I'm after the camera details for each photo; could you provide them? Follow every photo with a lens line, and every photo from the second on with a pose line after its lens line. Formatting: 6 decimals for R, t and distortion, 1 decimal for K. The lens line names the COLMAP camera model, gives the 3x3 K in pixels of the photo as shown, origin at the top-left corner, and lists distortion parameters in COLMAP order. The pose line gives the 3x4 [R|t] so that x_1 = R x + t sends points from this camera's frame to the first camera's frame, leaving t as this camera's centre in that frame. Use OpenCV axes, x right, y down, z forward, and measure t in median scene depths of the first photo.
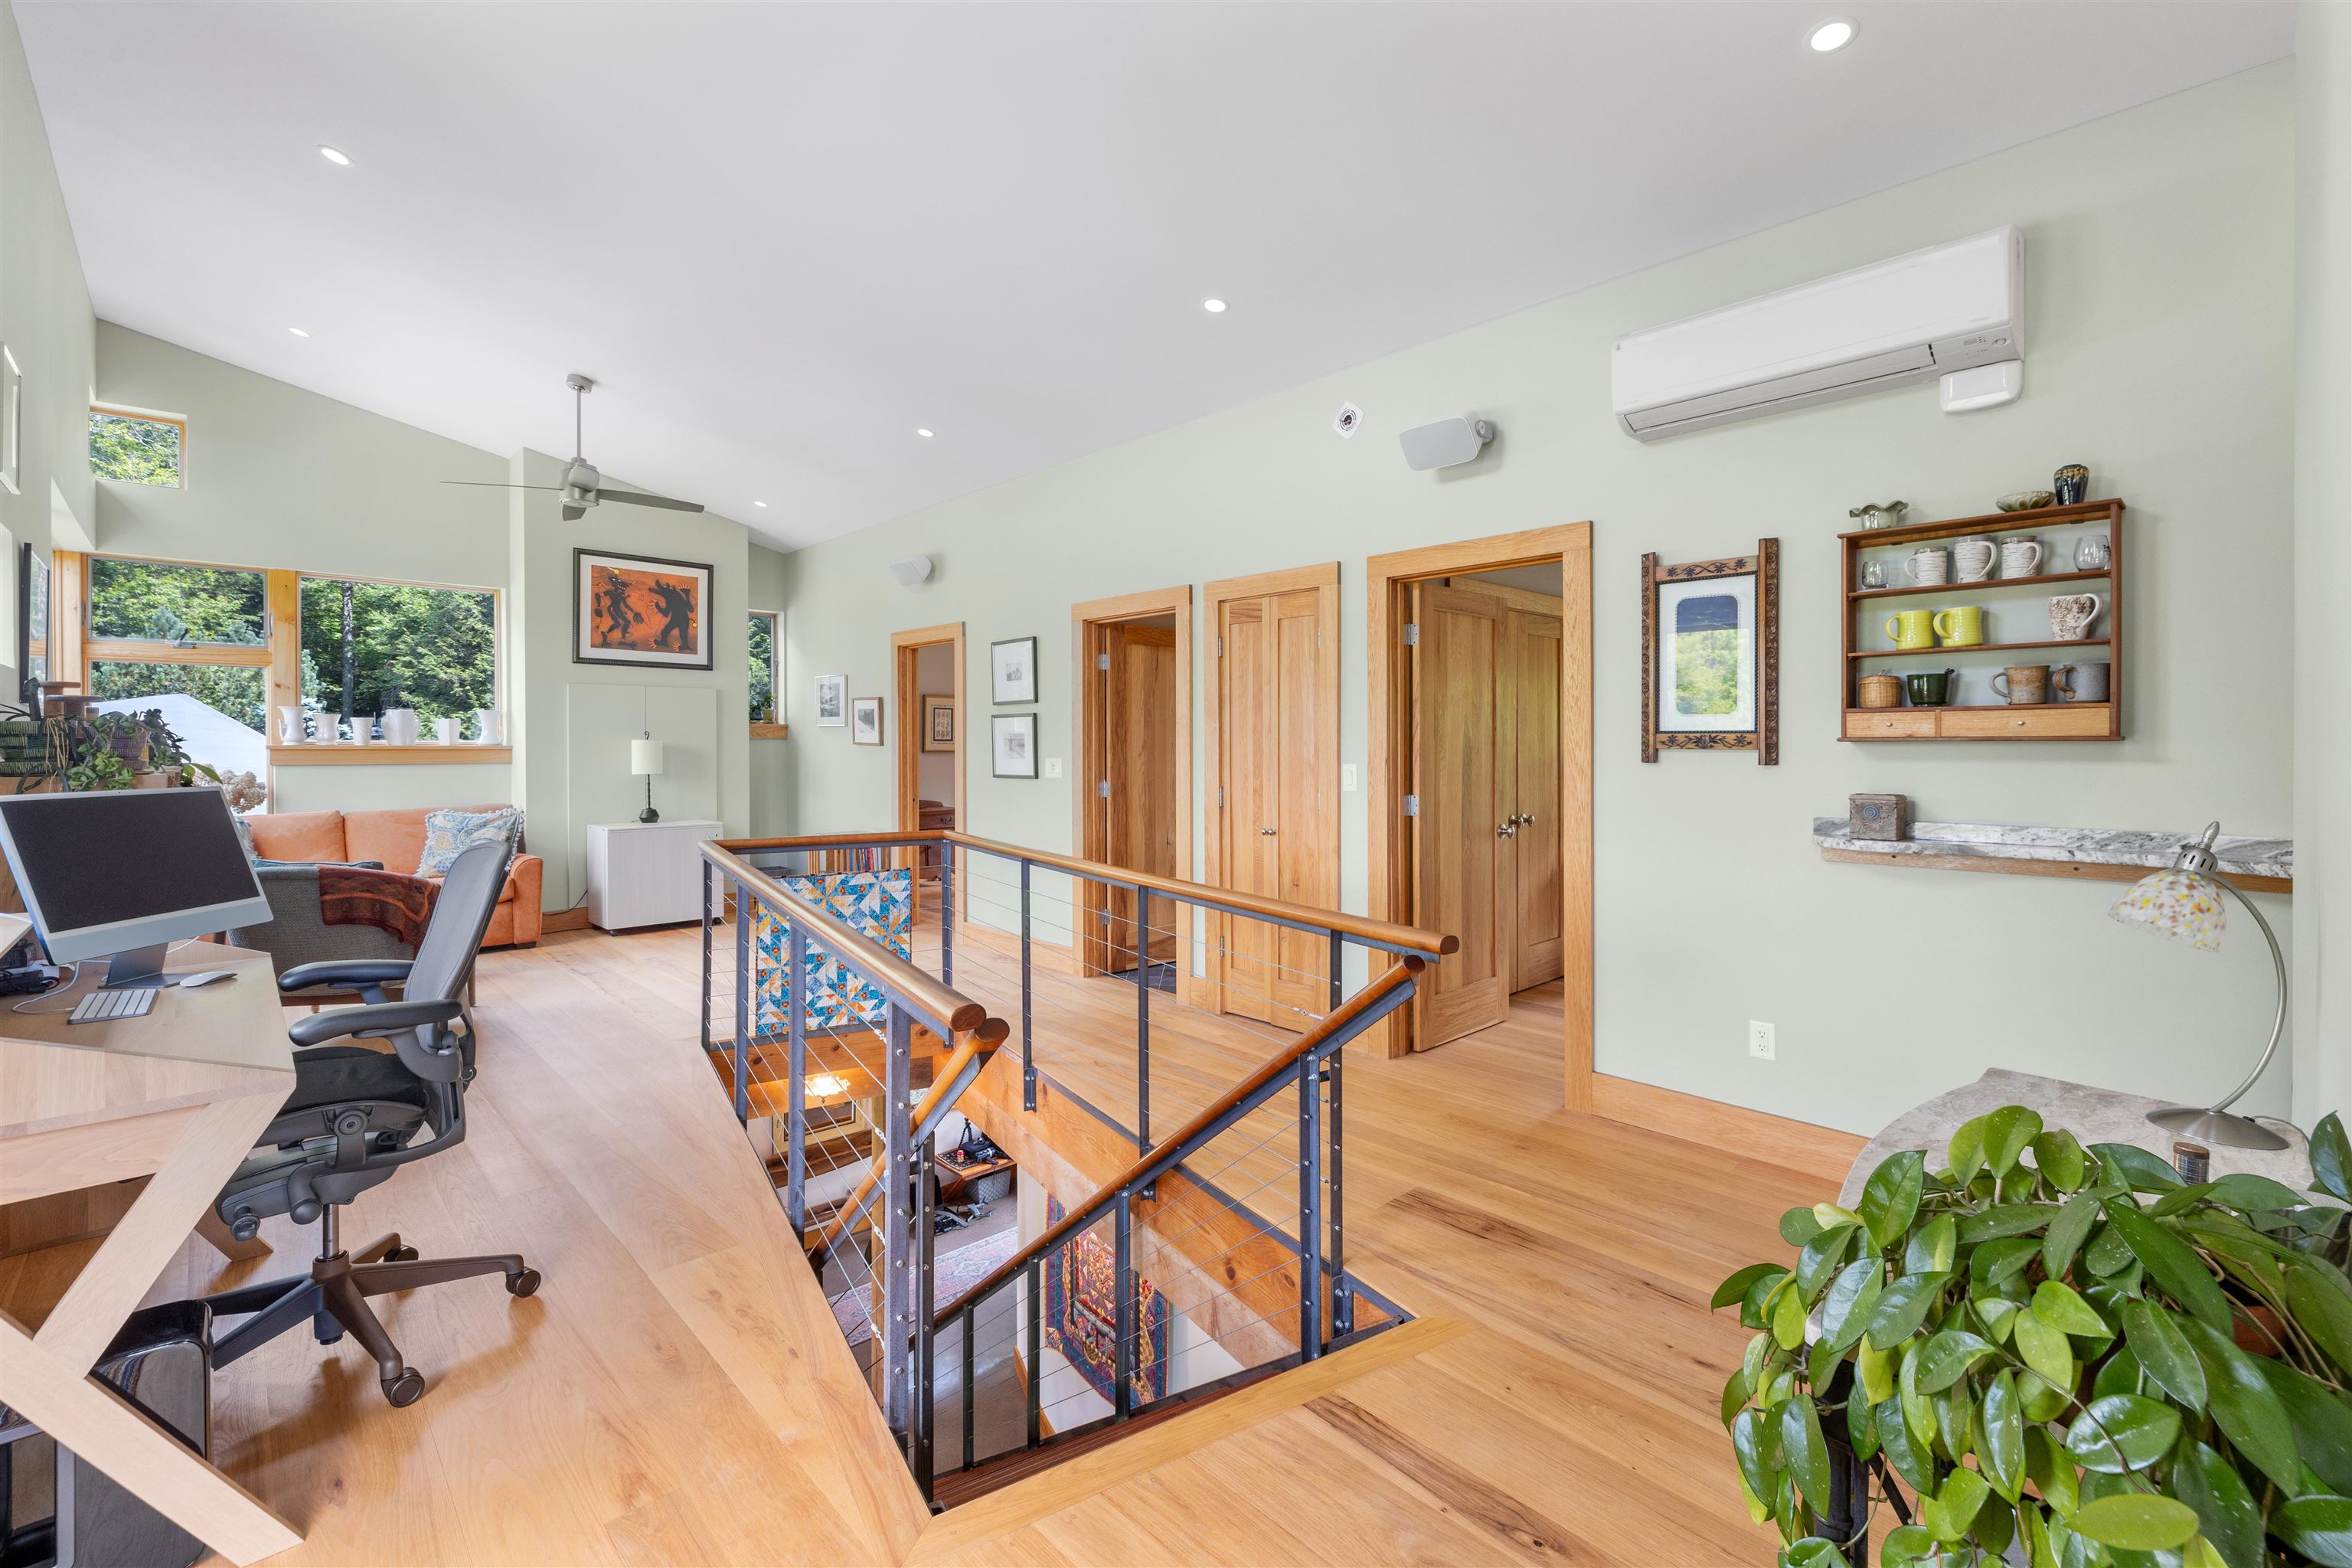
lens RADIAL K [[983.9, 0, 1211.8], [0, 983.9, 741.8], [0, 0, 1]] dist [-0.000405, 0.000038]
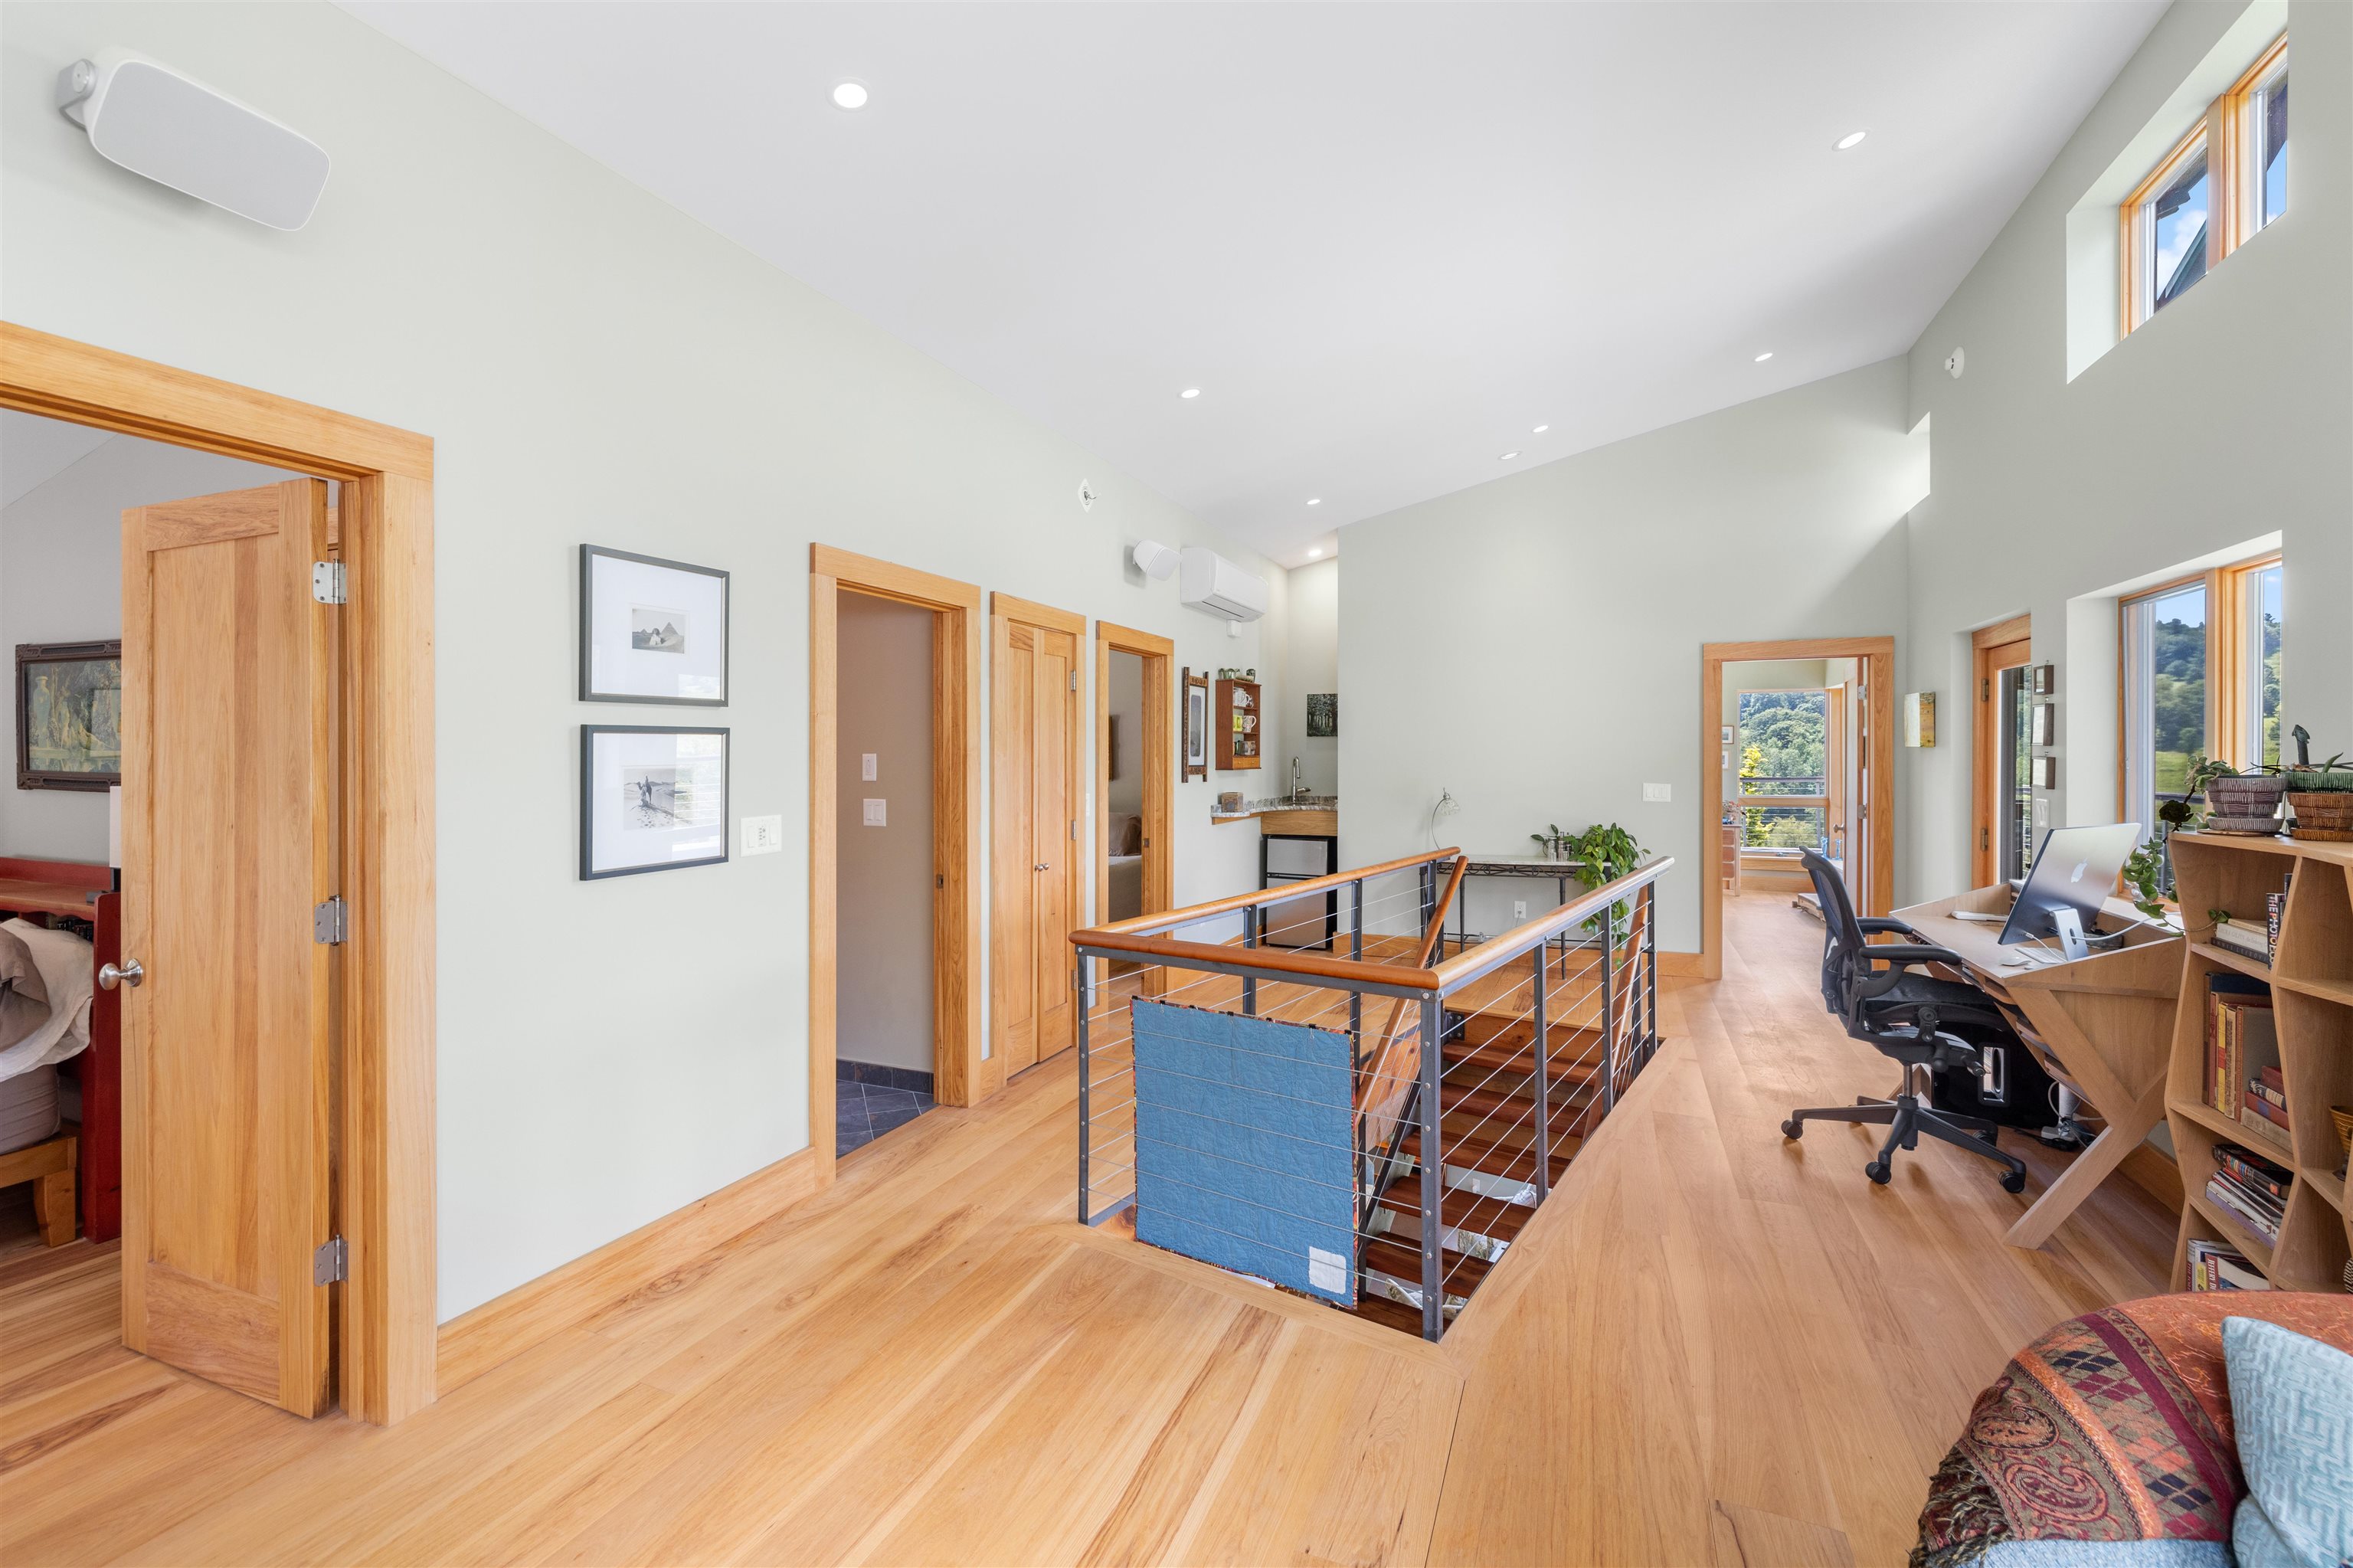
lens RADIAL K [[1006.0, 0, 1175.0], [0, 1006.0, 763.7], [0, 0, 1]] dist [0.000680, 0.000271]
pose [[-0.375093, -0.007336, 0.926958, -0.614928], [-0.000430, 0.999970, 0.007739, -0.013389], [-0.926987, 0.002505, -0.375085, 0.830381]]
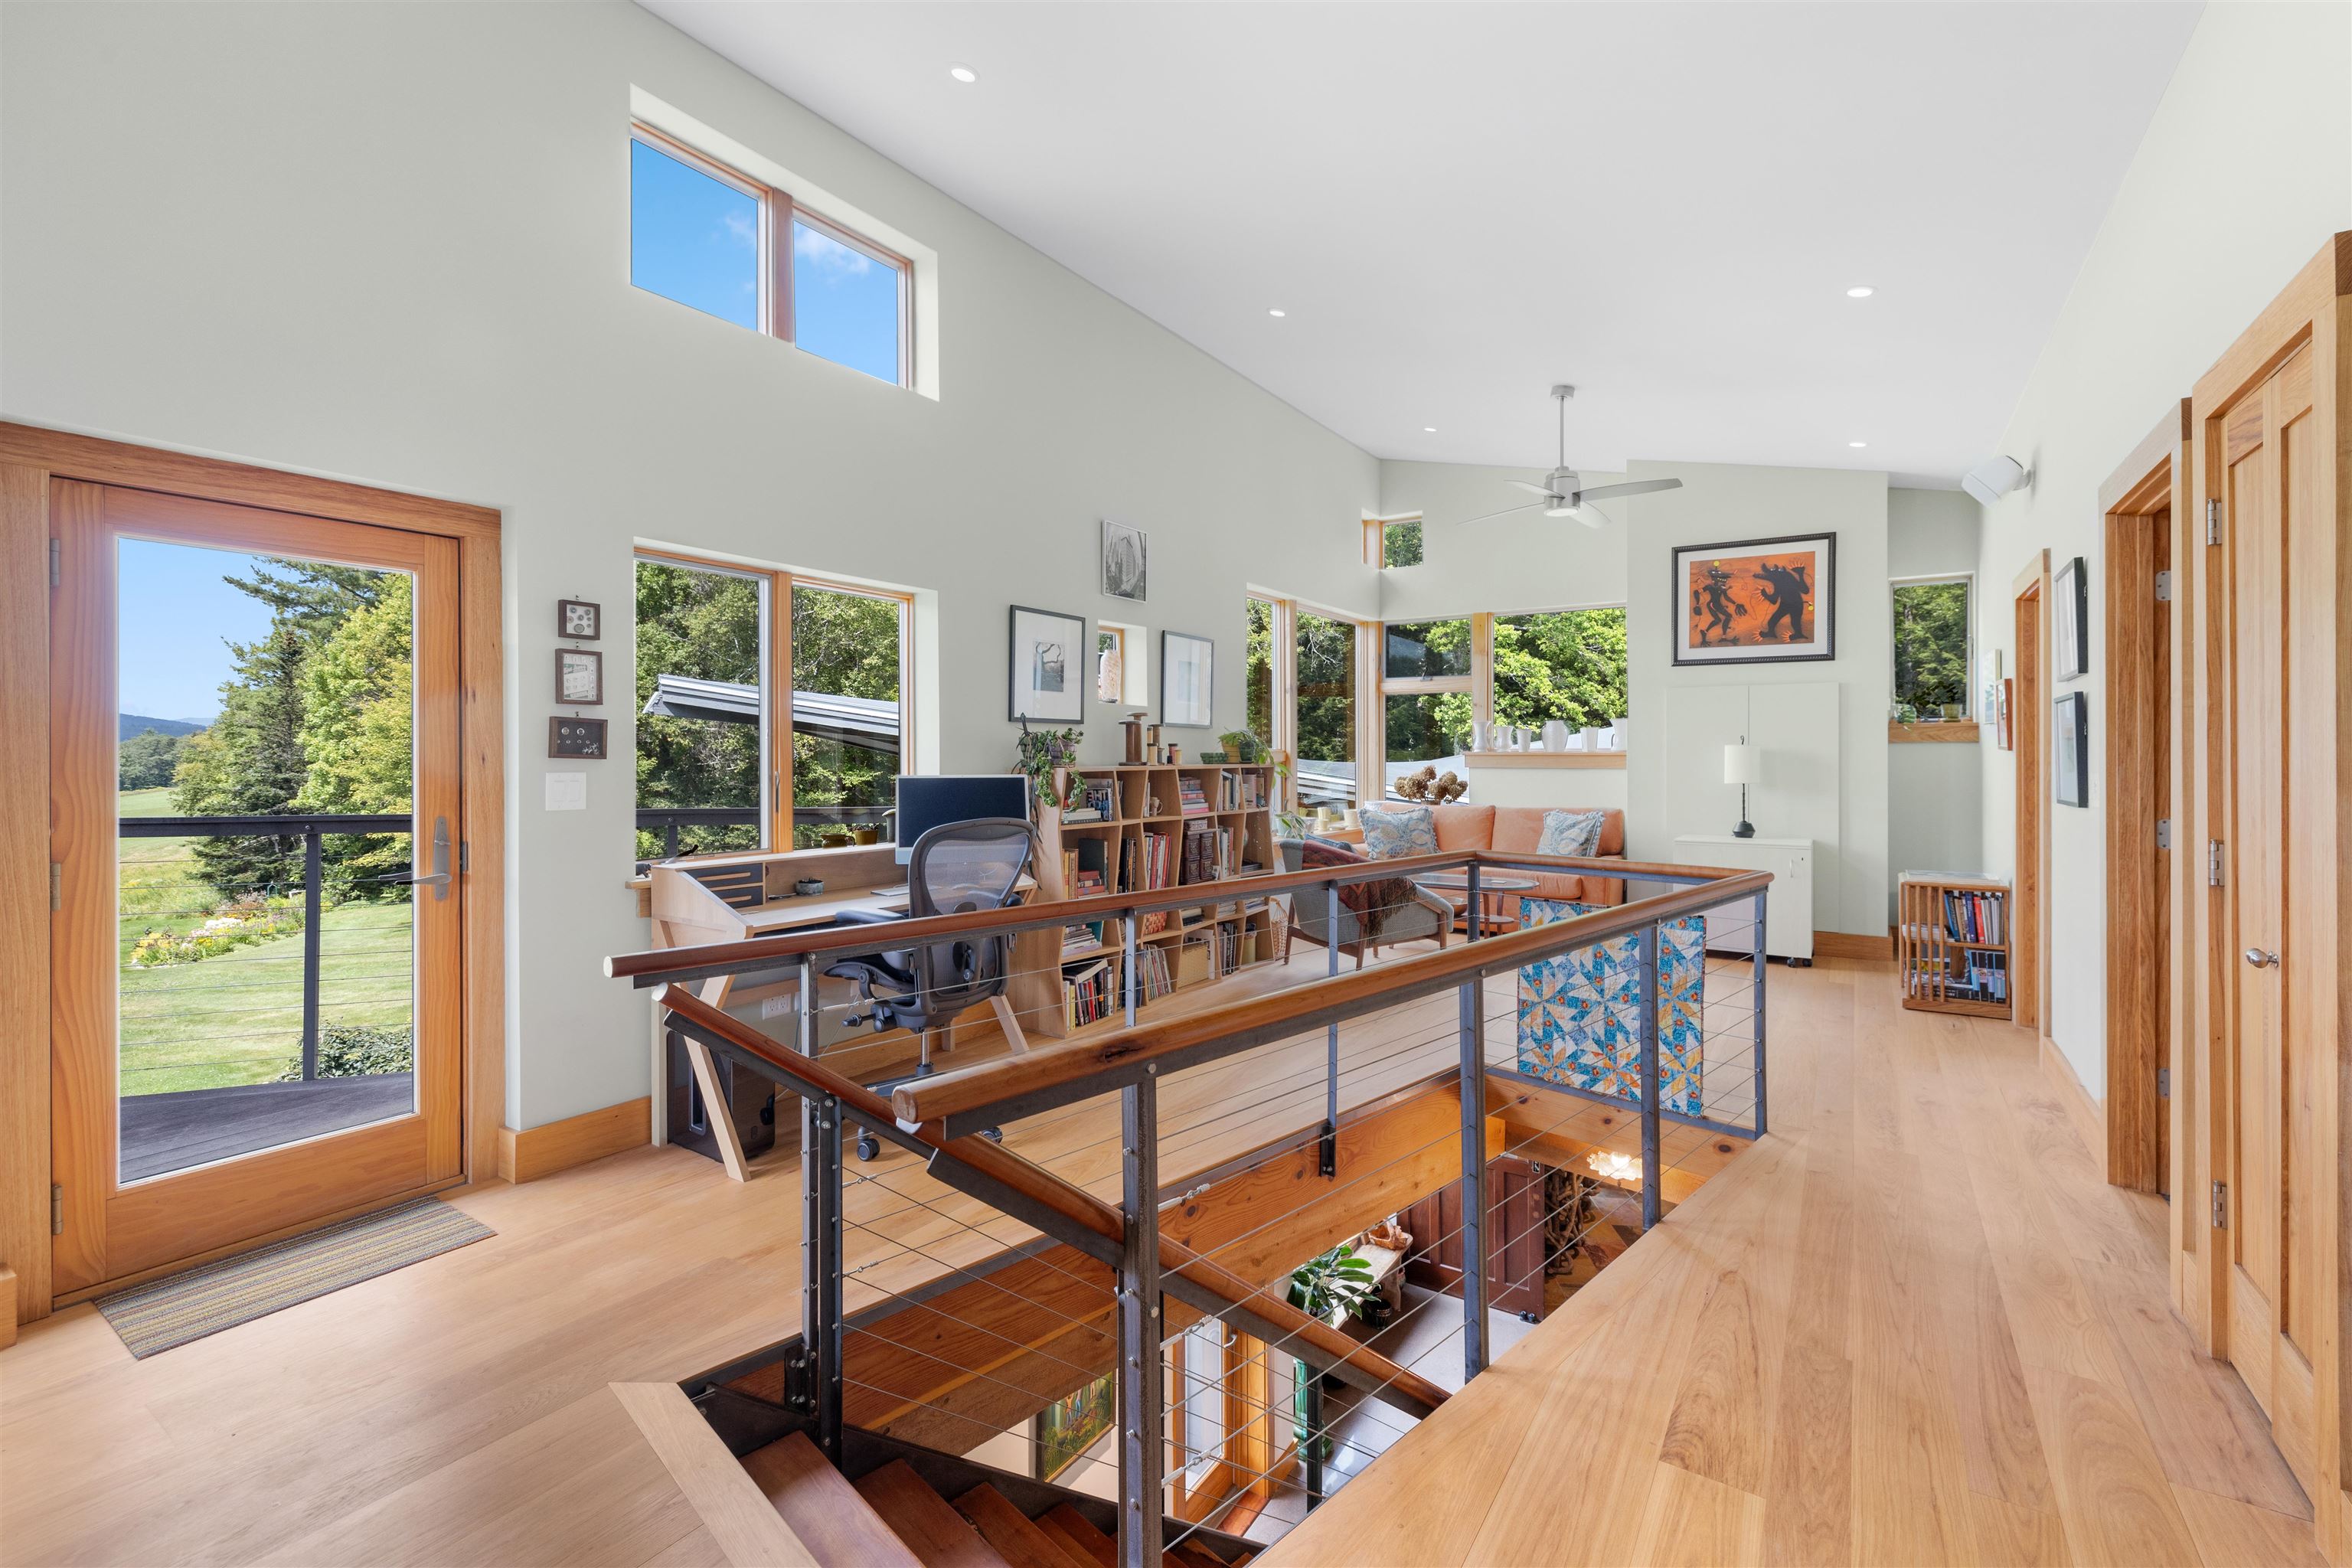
lens RADIAL K [[1039.7, 0, 1178.2], [0, 1039.7, 747.2], [0, 0, 1]] dist [-0.000506, 0.000134]
pose [[0.203741, -0.006498, -0.979003, 0.254100], [0.003058, 0.999977, -0.006001, 0.004177], [0.979020, -0.001771, 0.203757, 0.312490]]
